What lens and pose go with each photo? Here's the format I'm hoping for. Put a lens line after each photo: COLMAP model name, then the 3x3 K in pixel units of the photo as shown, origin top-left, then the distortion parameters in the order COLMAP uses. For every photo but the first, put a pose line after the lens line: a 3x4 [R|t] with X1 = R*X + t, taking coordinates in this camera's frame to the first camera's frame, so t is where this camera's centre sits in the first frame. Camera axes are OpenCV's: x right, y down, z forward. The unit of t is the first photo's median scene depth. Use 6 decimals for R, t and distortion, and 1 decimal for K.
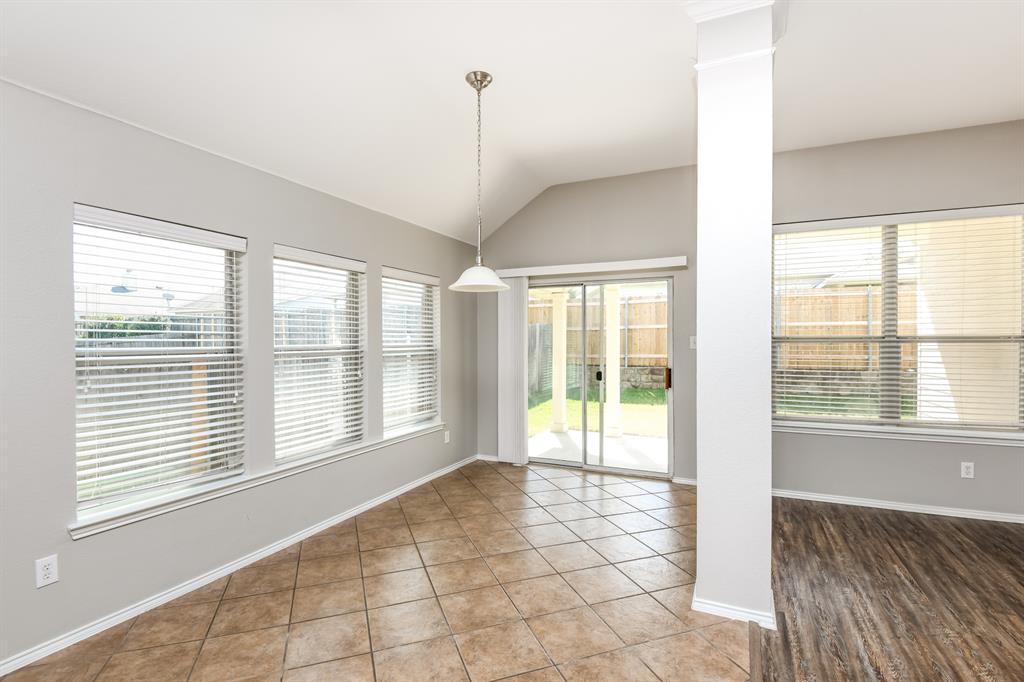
lens RADIAL K [[493.0, 0, 511.4], [0, 493.0, 341.5], [0, 0, 1]] dist [-0.004430, -0.001383]
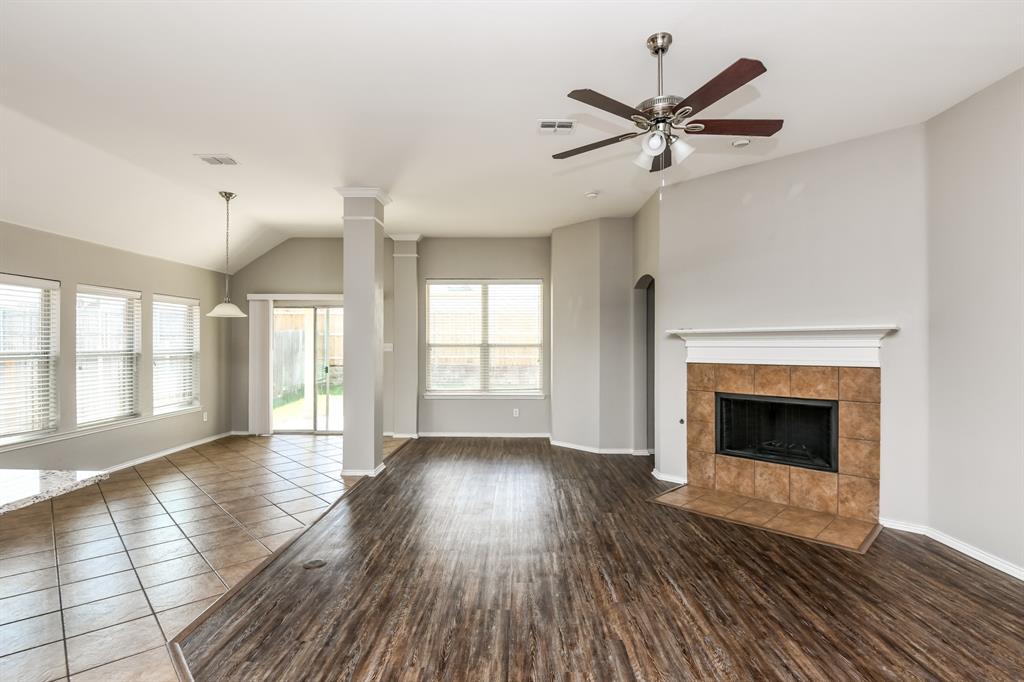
lens RADIAL K [[493.0, 0, 514.0], [0, 493.0, 341.1], [0, 0, 1]] dist [-0.004430, -0.001383]
pose [[0.909924, 0.003902, 0.414756, 0.088484], [-0.001308, 0.999978, -0.006539, -0.007978], [-0.414773, 0.005408, 0.909909, -0.645484]]
